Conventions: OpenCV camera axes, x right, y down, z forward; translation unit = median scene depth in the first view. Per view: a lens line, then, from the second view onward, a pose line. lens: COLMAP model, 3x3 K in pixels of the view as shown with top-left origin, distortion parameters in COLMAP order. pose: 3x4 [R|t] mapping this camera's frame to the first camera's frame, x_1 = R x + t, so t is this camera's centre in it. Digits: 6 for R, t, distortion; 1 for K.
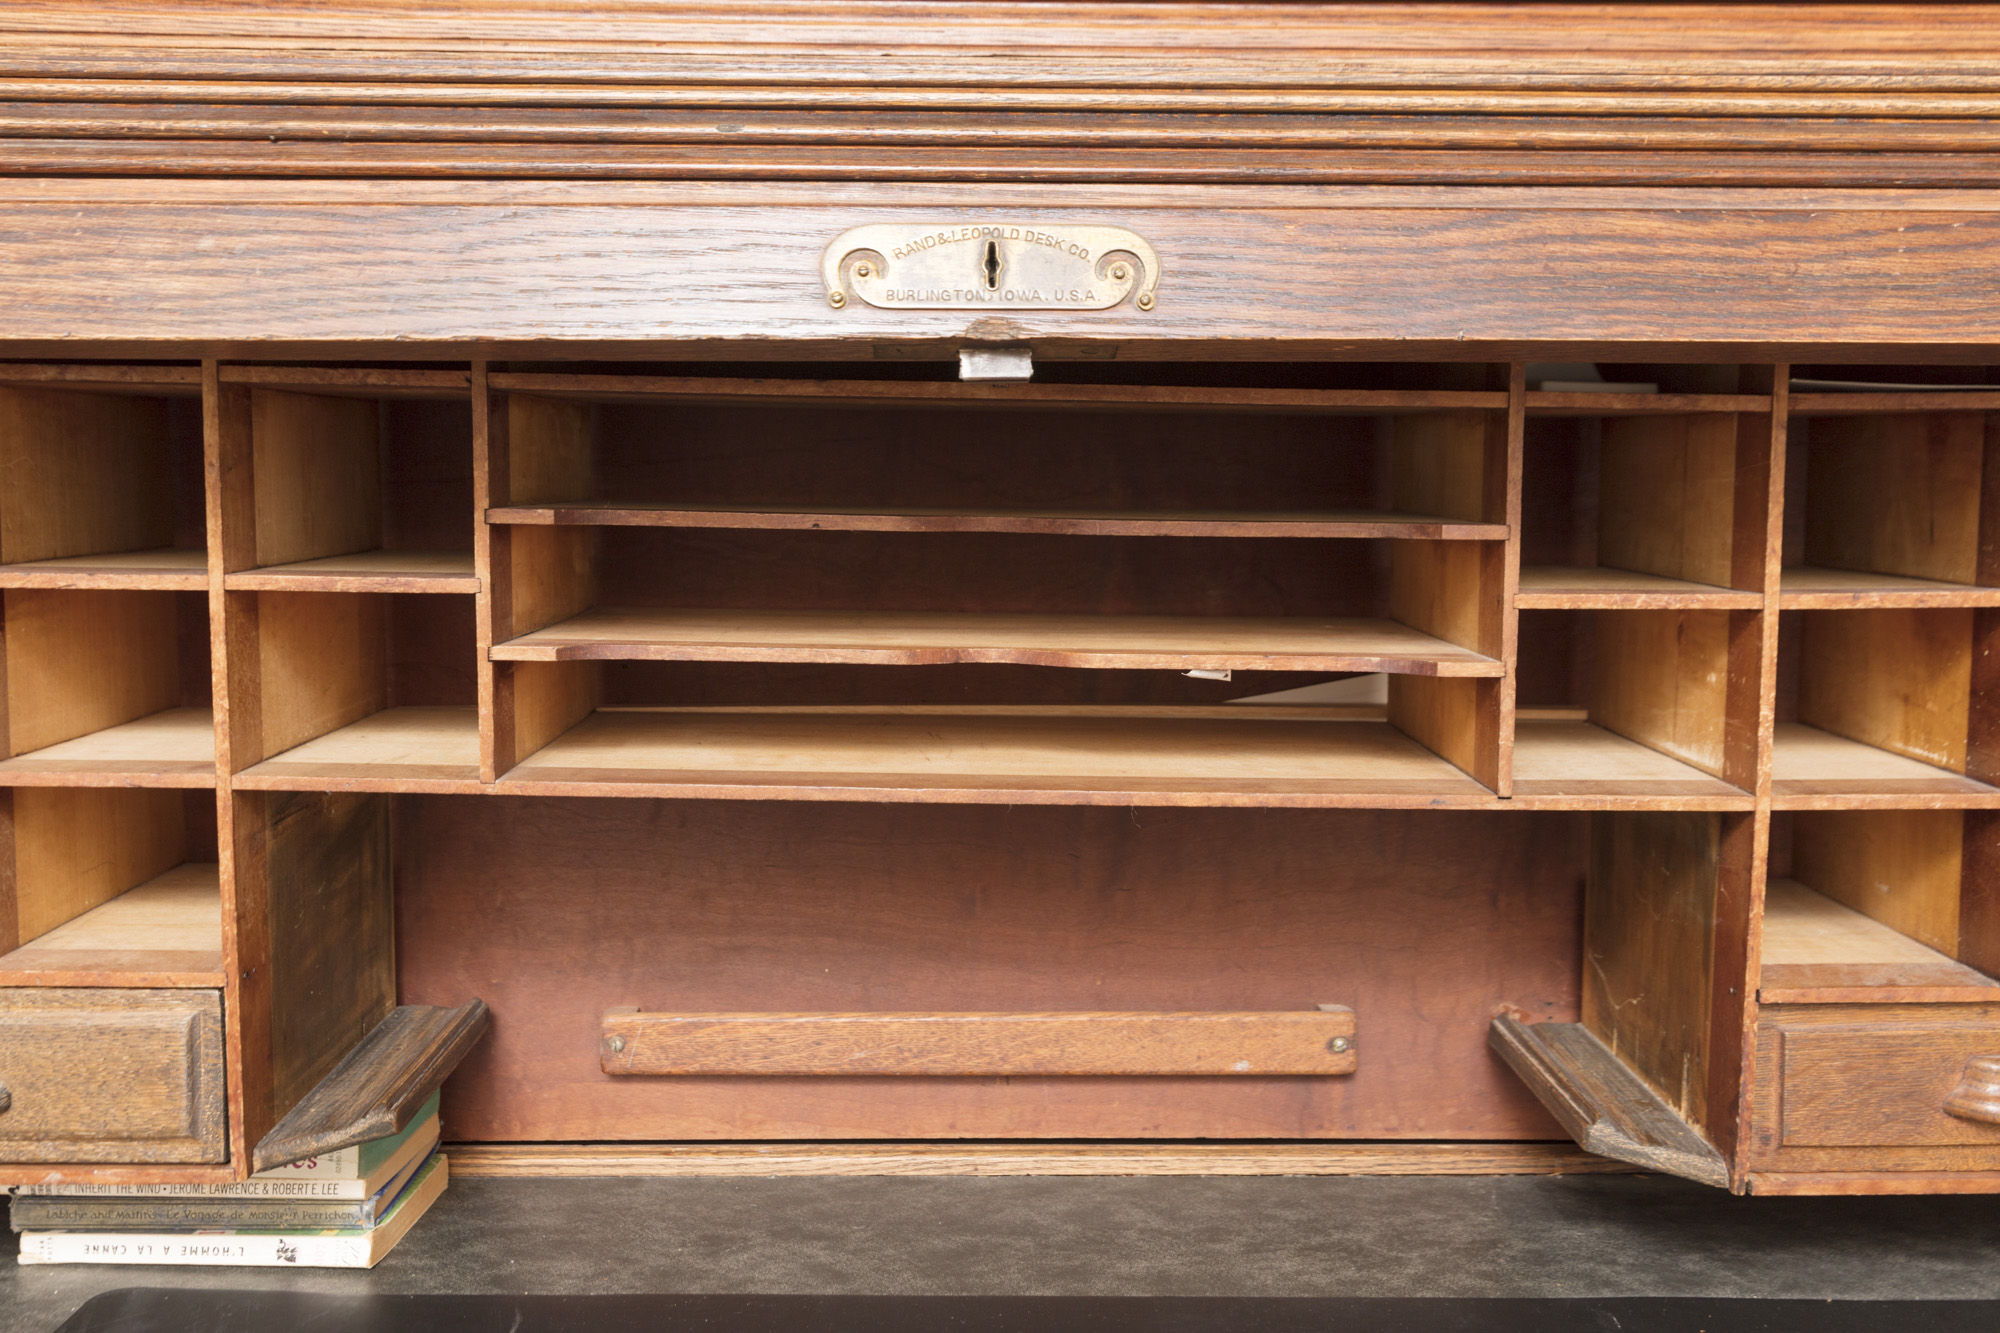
lens RADIAL K [[1964.0, 0, 997.2], [0, 1964.0, 651.3], [0, 0, 1]] dist [0.005690, -0.005347]
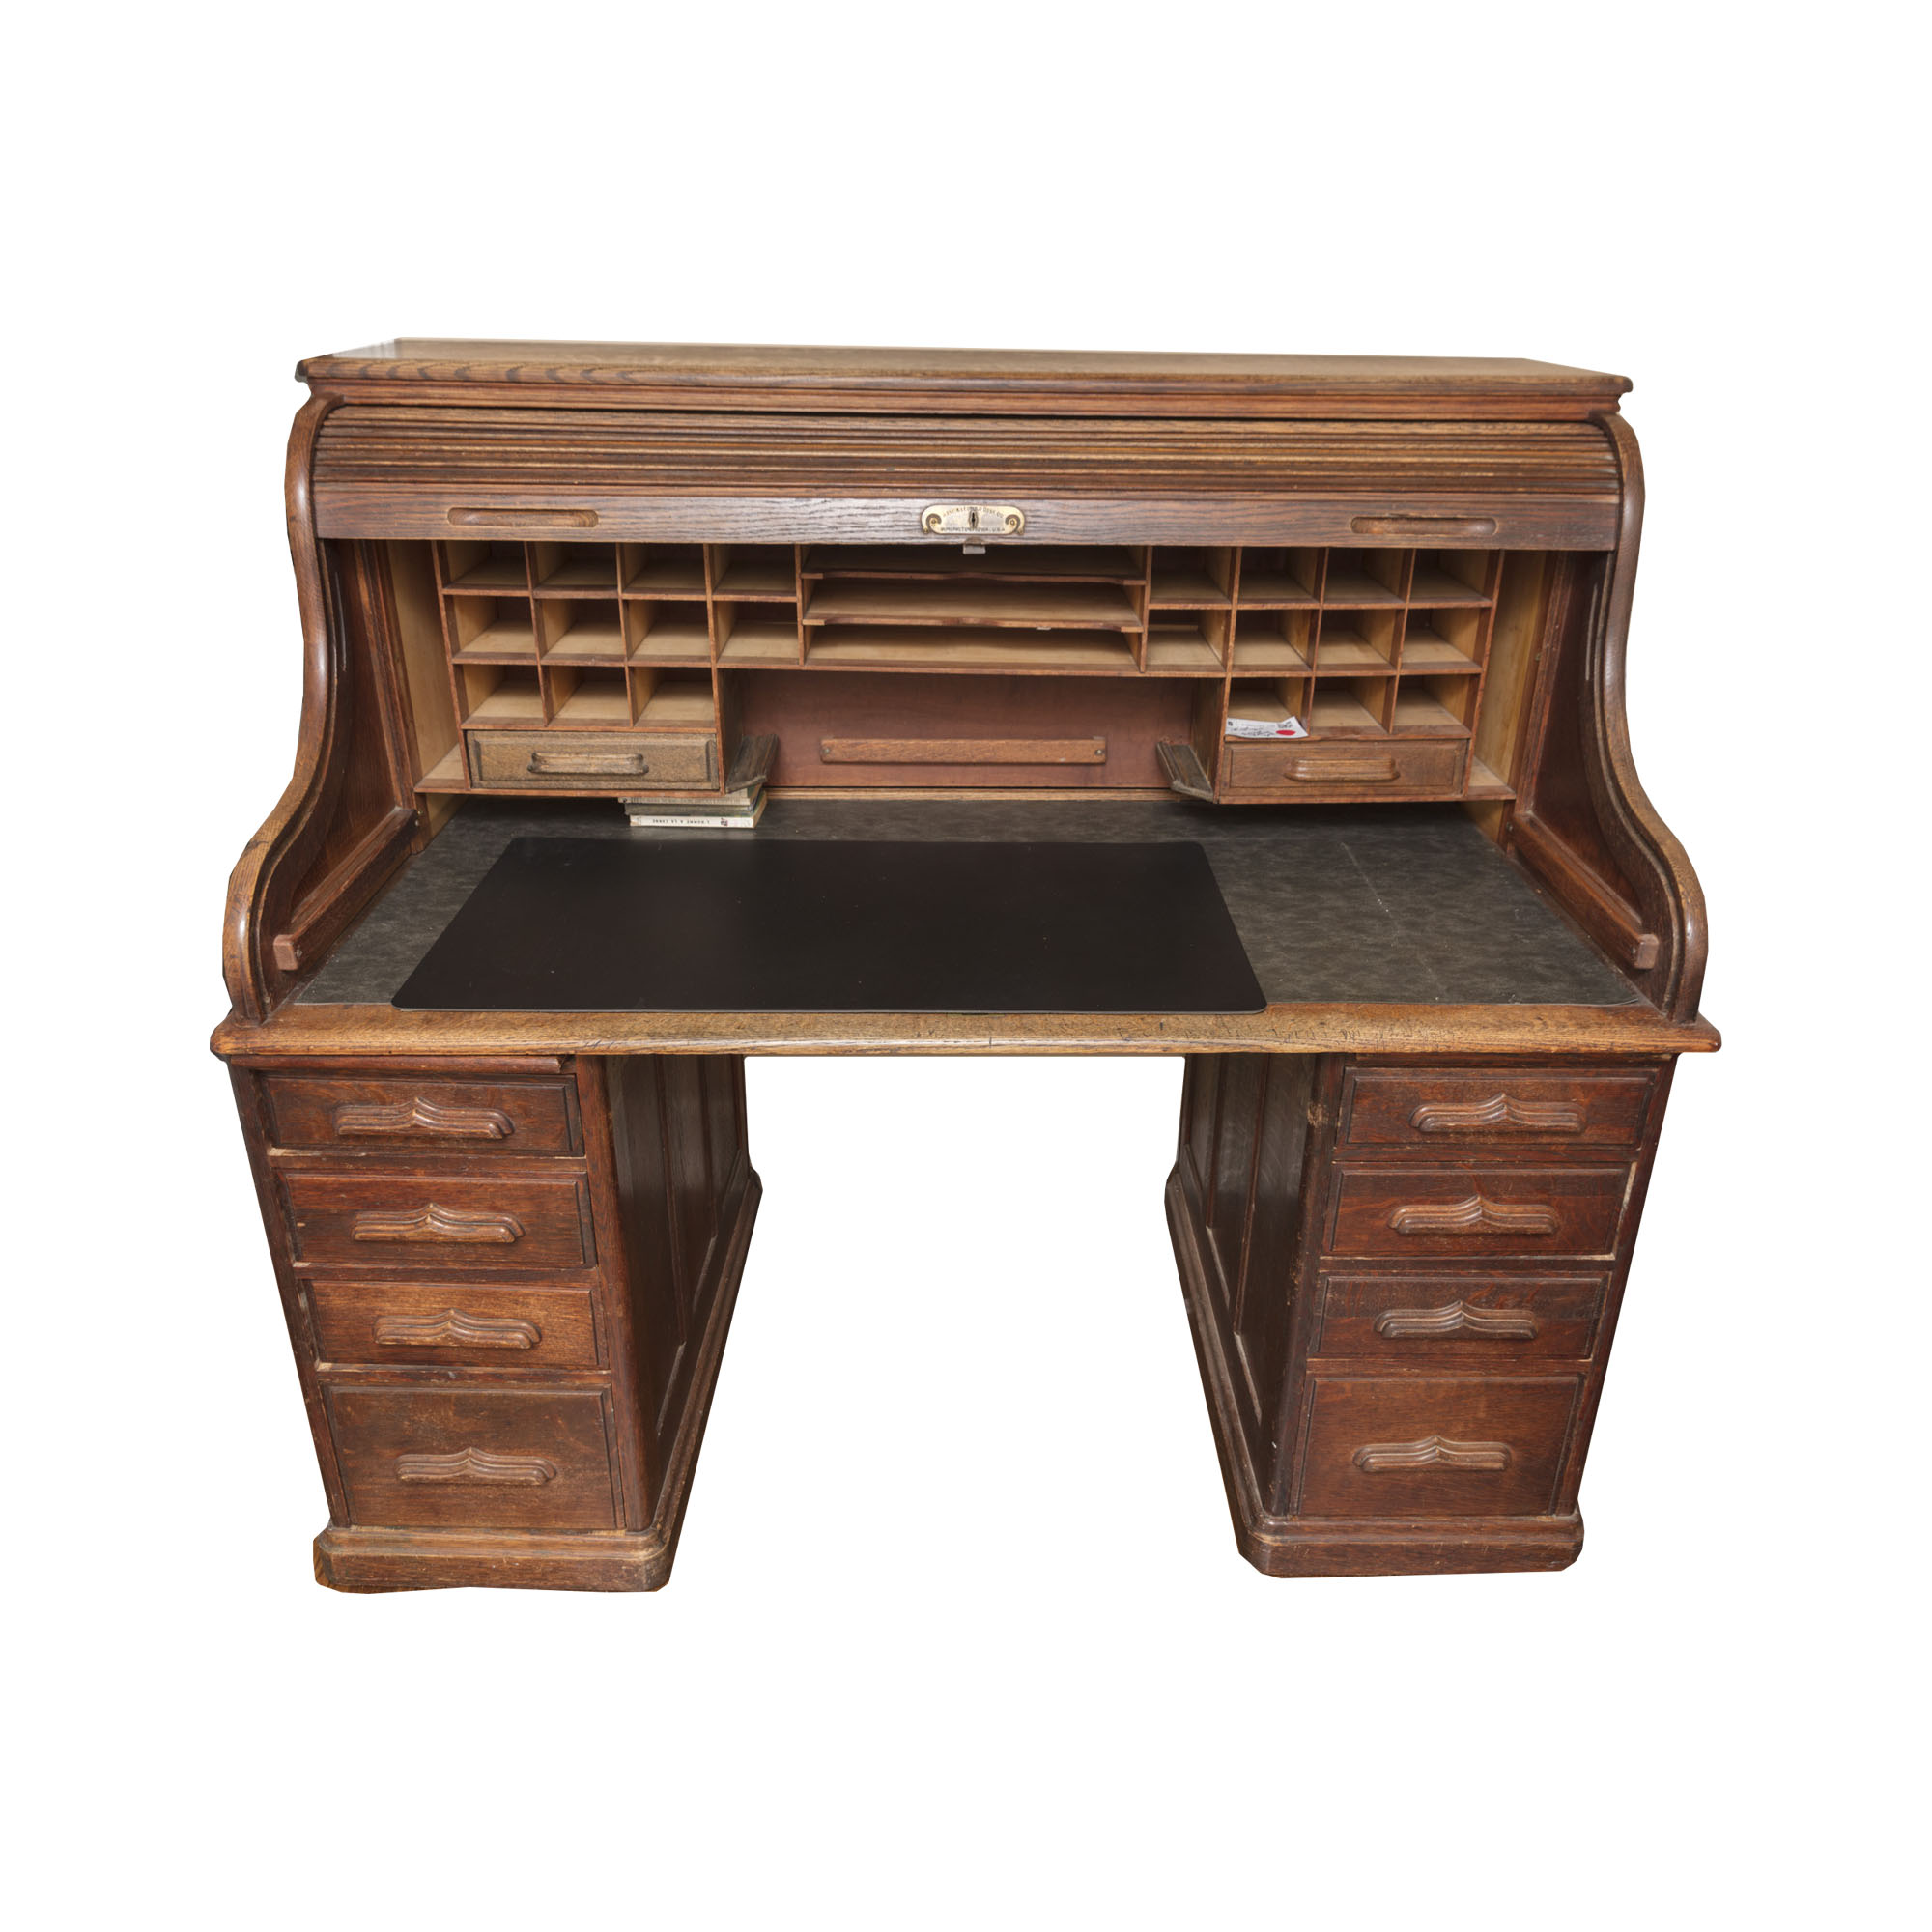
lens RADIAL K [[1528.1, 0, 981.6], [0, 1528.1, 987.6], [0, 0, 1]] dist [0.005666, -0.001826]
pose [[0.999835, 0.000977, 0.018126, -0.024623], [-0.007383, 0.934103, 0.356926, -0.269134], [-0.016583, -0.357001, 0.933957, -1.174620]]
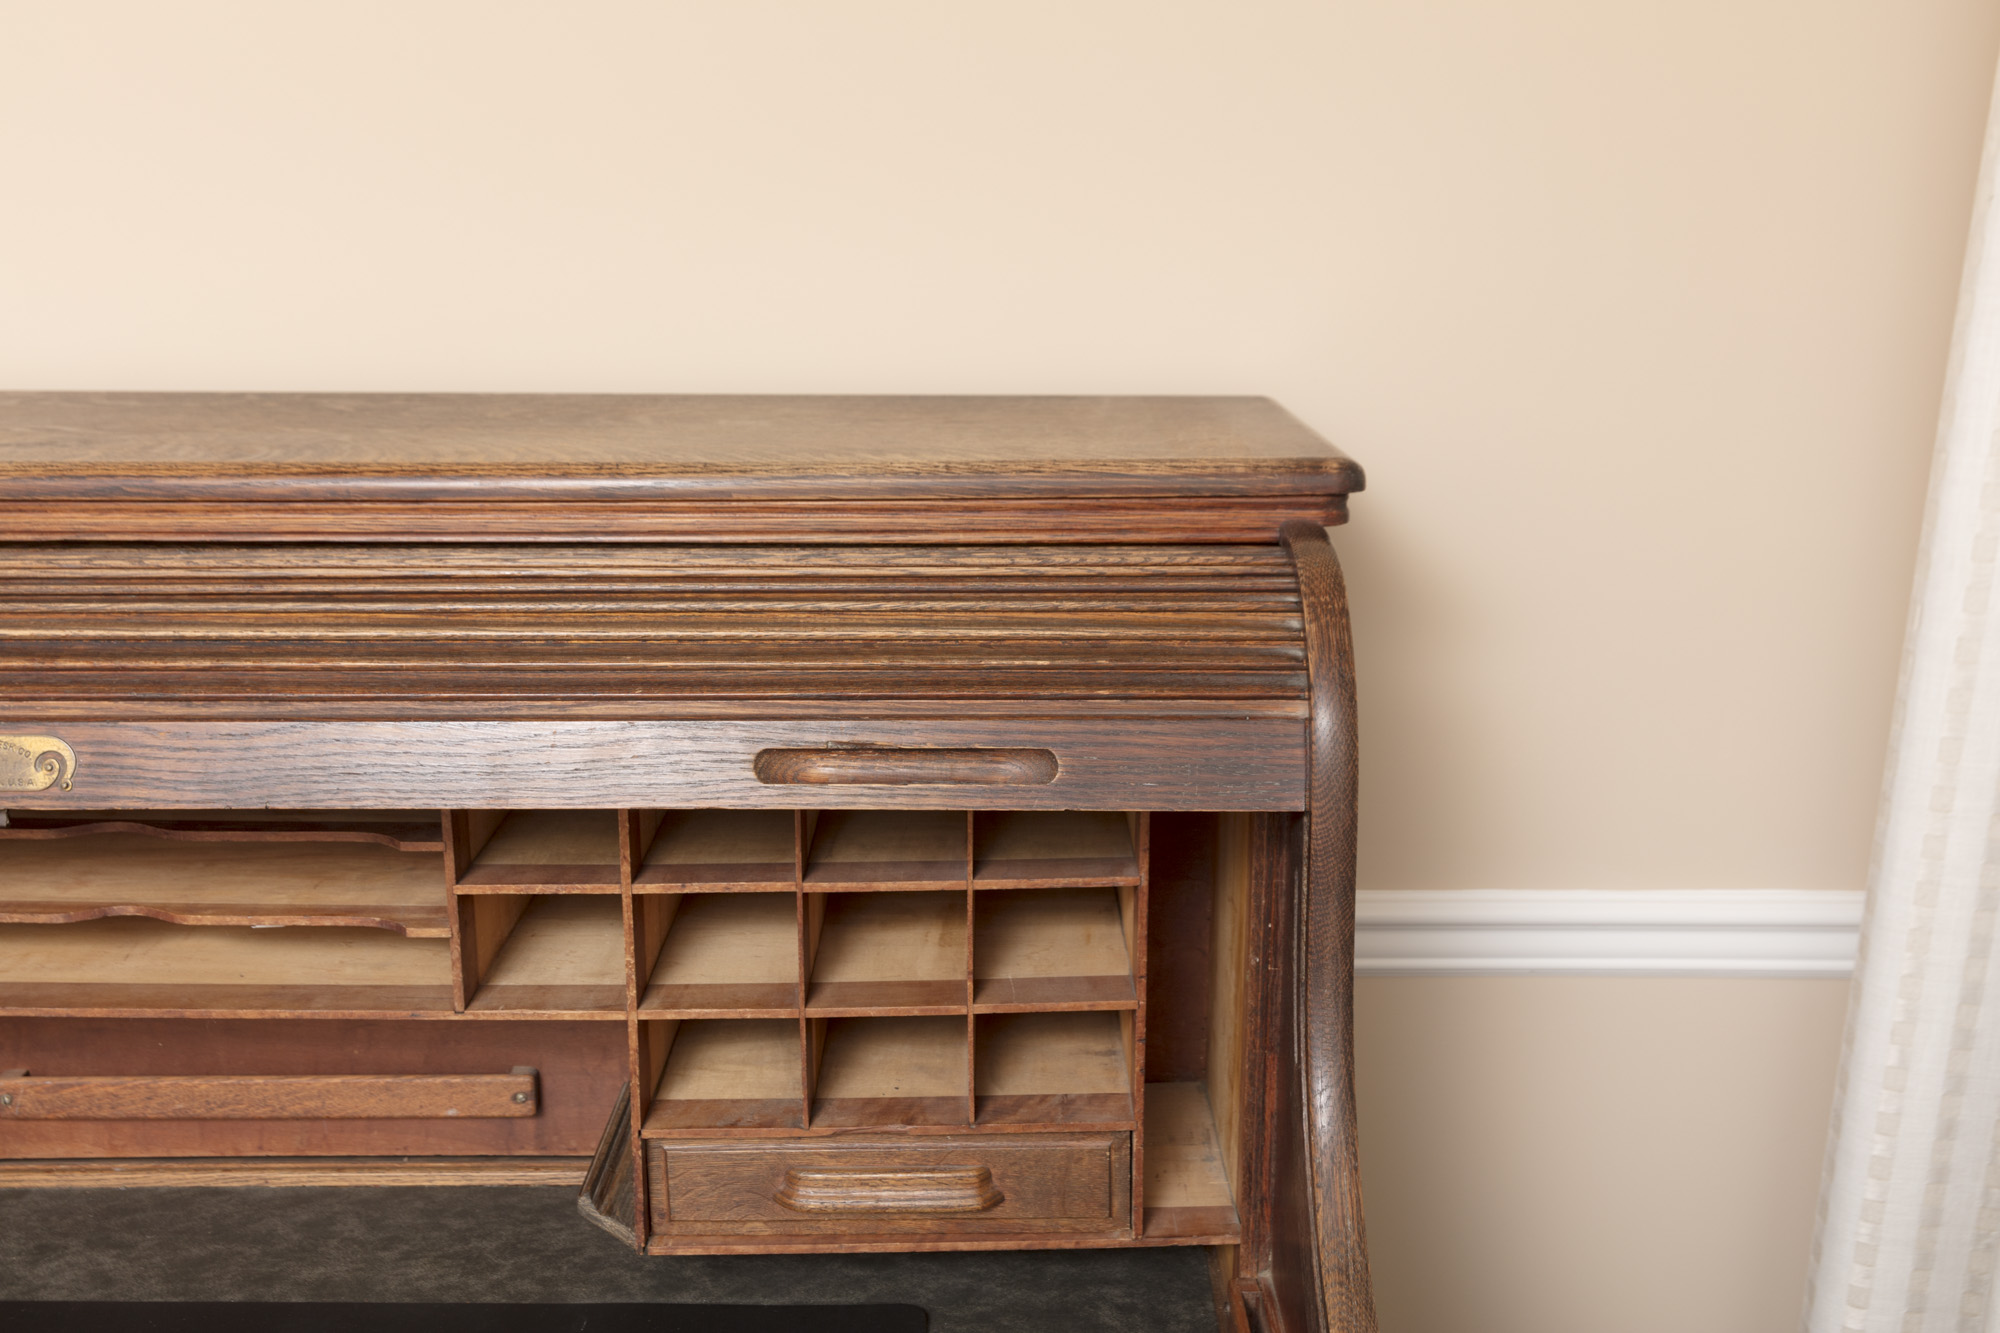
lens RADIAL K [[1935.5, 0, 995.2], [0, 1935.5, 654.1], [0, 0, 1]] dist [0.004863, 0.000029]
pose [[0.999982, -0.000333, -0.006071, 0.595889], [0.001242, 0.988626, 0.150390, -0.369193], [0.005951, -0.150395, 0.988608, -0.373826]]
